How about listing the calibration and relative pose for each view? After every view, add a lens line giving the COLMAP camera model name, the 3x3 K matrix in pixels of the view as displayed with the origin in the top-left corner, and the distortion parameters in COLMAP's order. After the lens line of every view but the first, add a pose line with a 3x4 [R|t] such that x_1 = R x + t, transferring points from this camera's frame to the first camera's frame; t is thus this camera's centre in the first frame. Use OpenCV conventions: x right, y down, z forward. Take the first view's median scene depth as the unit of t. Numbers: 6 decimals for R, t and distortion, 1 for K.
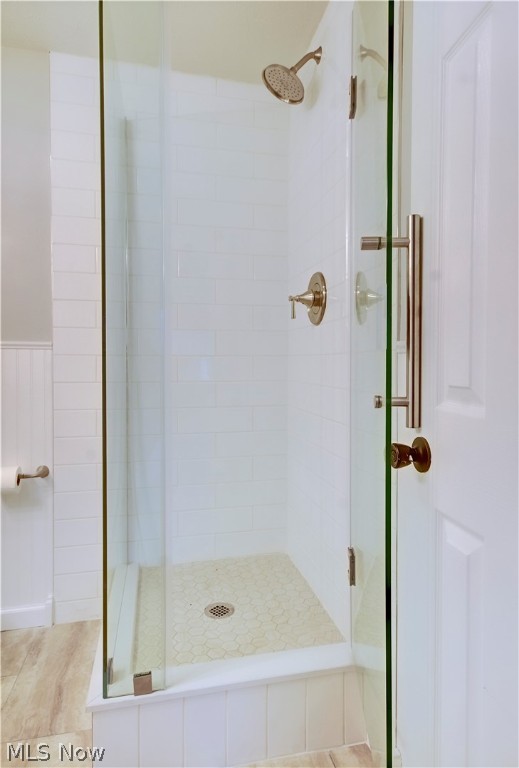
lens RADIAL K [[455.7, 0, 259.5], [0, 455.7, 384.0], [0, 0, 1]] dist [-0.002423, -0.000410]
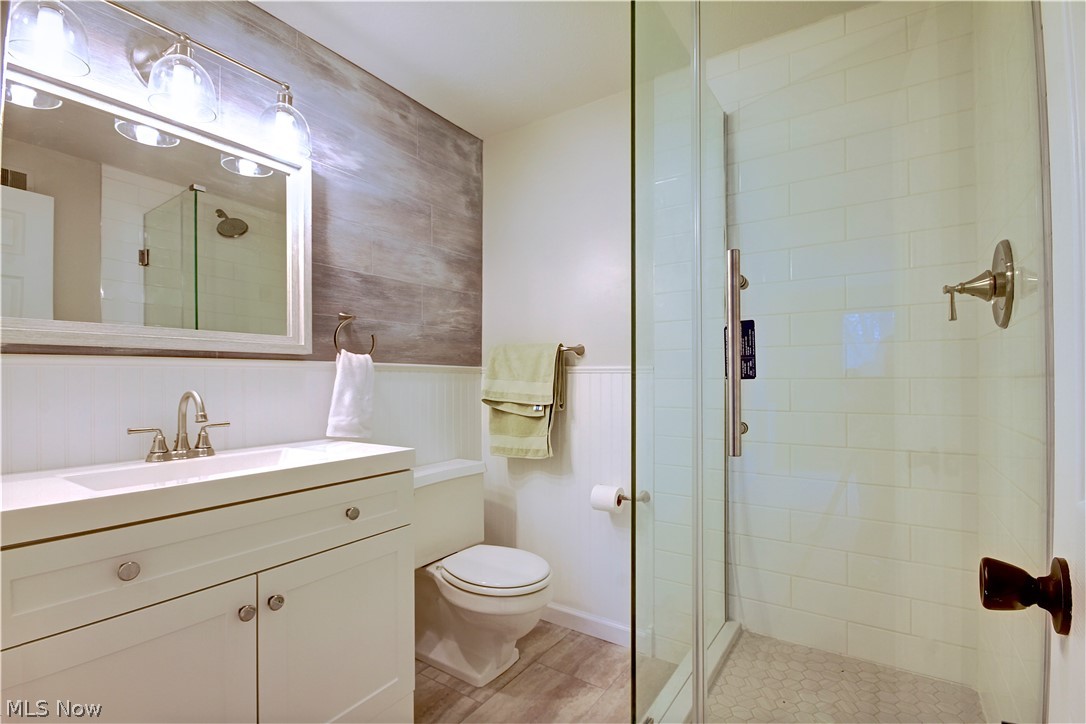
lens RADIAL K [[506.2, 0, 544.6], [0, 506.2, 378.6], [0, 0, 1]] dist [0.000244, -0.000086]
pose [[0.658541, -0.006239, -0.752519, 0.231256], [-0.017638, 0.999563, -0.023723, -0.036171], [0.752338, 0.028895, 0.658144, 0.110691]]
